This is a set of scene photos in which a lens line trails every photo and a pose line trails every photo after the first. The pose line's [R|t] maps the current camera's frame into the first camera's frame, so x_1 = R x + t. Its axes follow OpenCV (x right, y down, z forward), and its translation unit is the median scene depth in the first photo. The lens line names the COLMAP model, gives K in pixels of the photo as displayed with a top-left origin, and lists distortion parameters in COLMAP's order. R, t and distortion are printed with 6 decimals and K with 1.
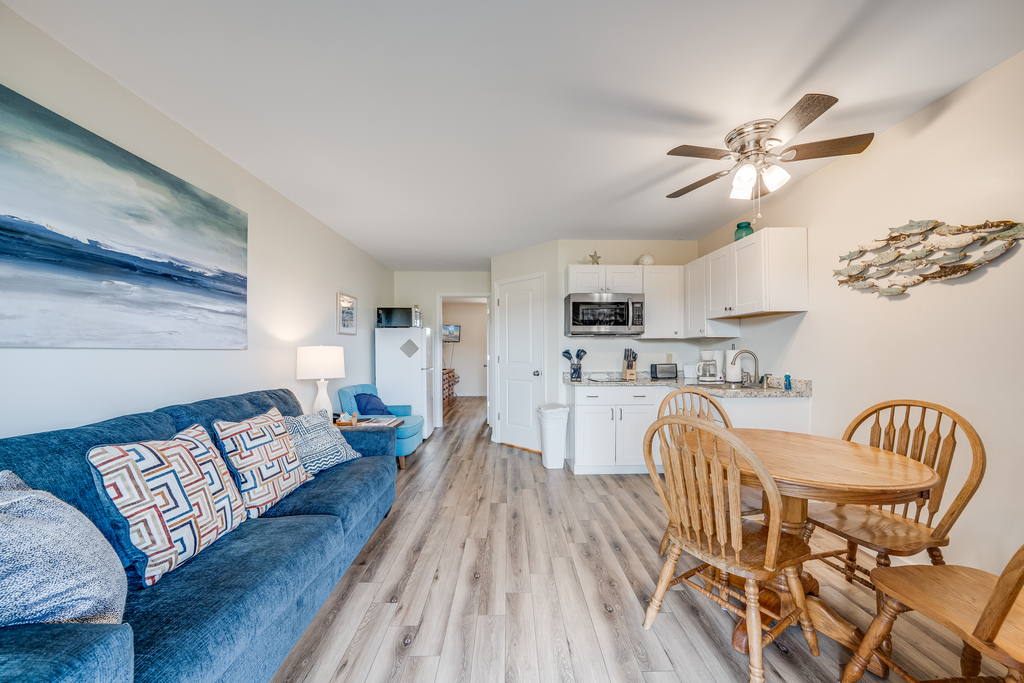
lens RADIAL K [[363.4, 0, 513.8], [0, 363.4, 352.1], [0, 0, 1]] dist [-0.019547, 0.001301]
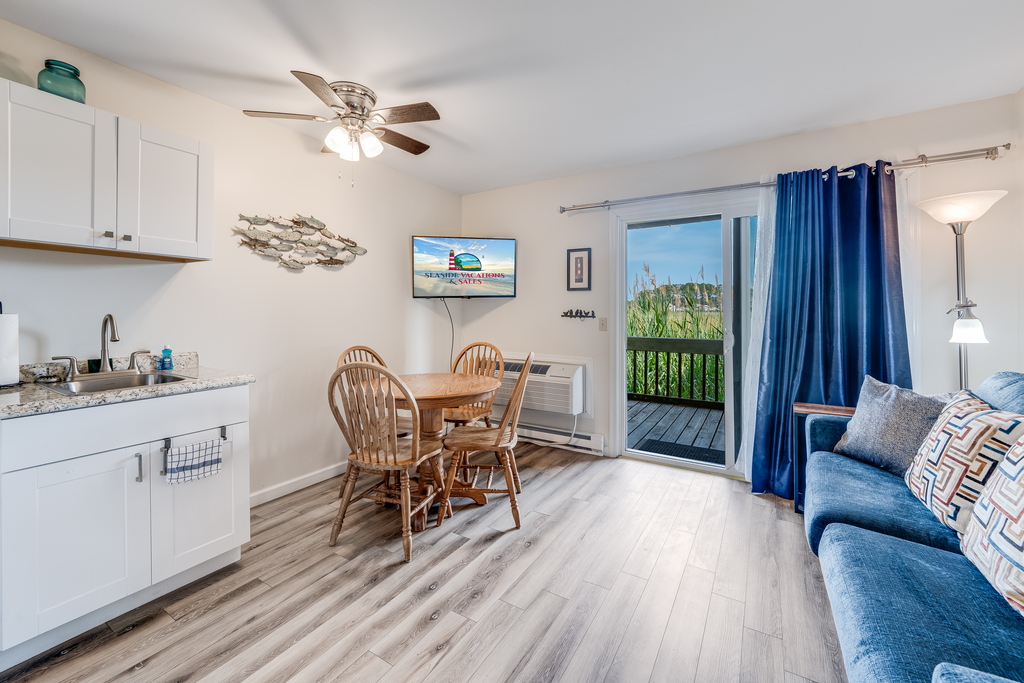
lens RADIAL K [[411.6, 0, 514.7], [0, 411.6, 306.1], [0, 0, 1]] dist [-0.003981, 0.001137]
pose [[-0.847716, 0.007077, 0.530403, -0.281484], [0.001485, 0.999939, -0.010969, -0.011920], [-0.530448, -0.008511, -0.847675, 1.539430]]
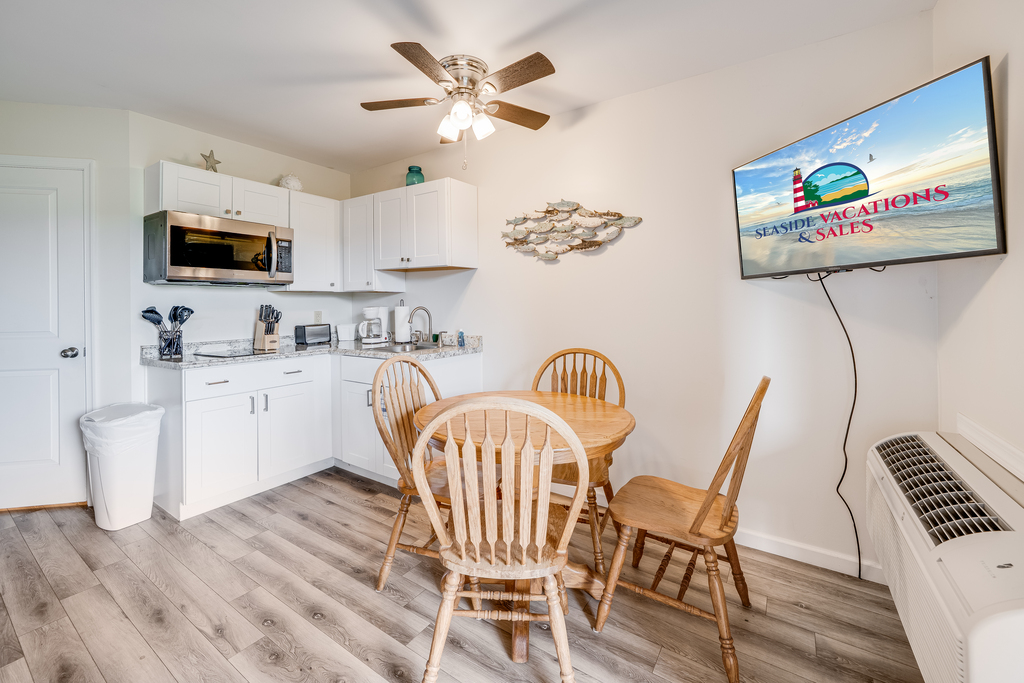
lens RADIAL K [[420.7, 0, 508.6], [0, 420.7, 302.2], [0, 0, 1]] dist [0.004852, -0.000980]
pose [[0.573995, -0.000012, 0.818859, -0.129353], [0.007771, 0.999955, -0.005433, -0.011342], [-0.818822, 0.009482, 0.573969, 0.265736]]
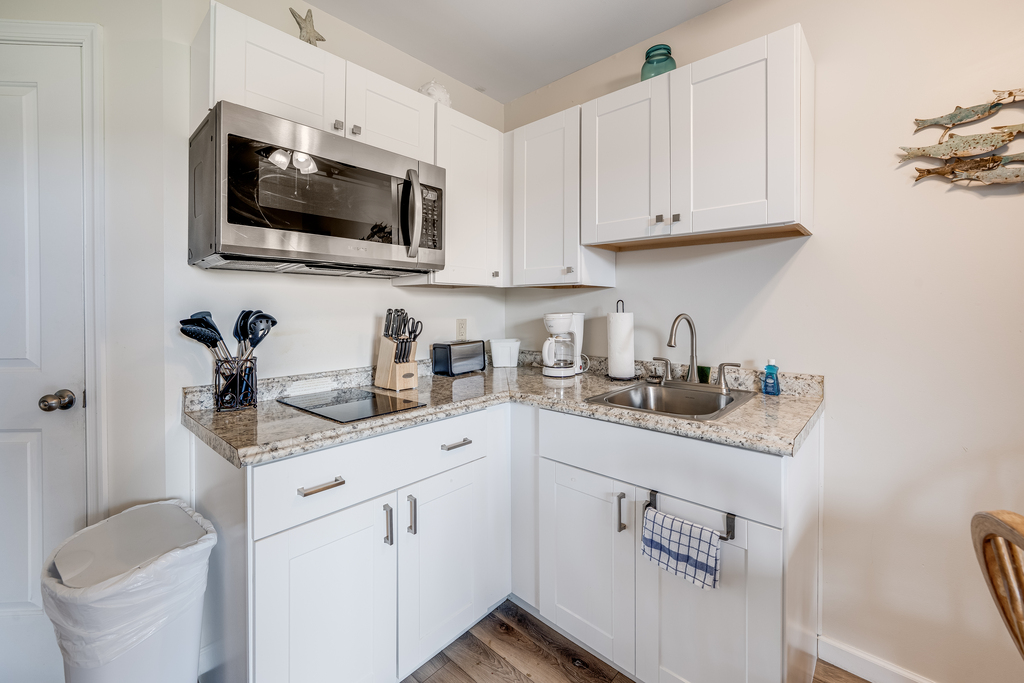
lens RADIAL K [[420.7, 0, 510.5], [0, 420.7, 307.1], [0, 0, 1]] dist [0.004852, -0.000980]
pose [[0.687948, -0.000852, 0.725759, 0.124879], [0.002752, 0.999995, -0.001435, -0.017175], [-0.725754, 0.002984, 0.687947, 1.009067]]
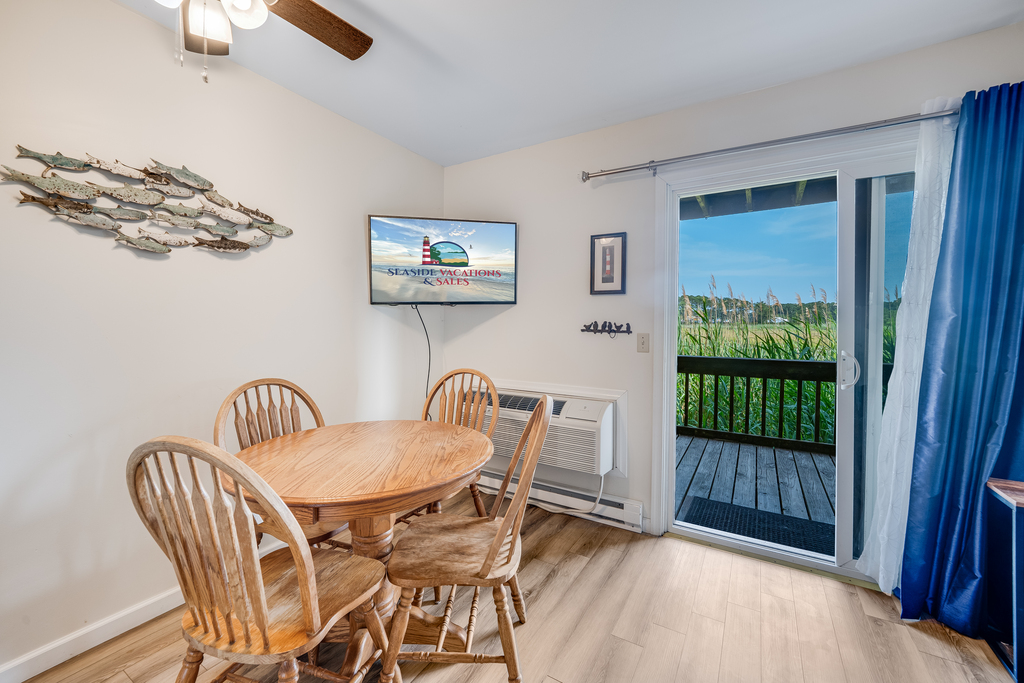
lens RADIAL K [[411.6, 0, 514.3], [0, 411.6, 326.7], [0, 0, 1]] dist [-0.003981, 0.001137]
pose [[-0.849910, -0.007434, 0.526875, -0.019198], [-0.002132, 0.999941, 0.010670, -0.012993], [-0.526923, 0.007945, -0.849876, 1.134135]]
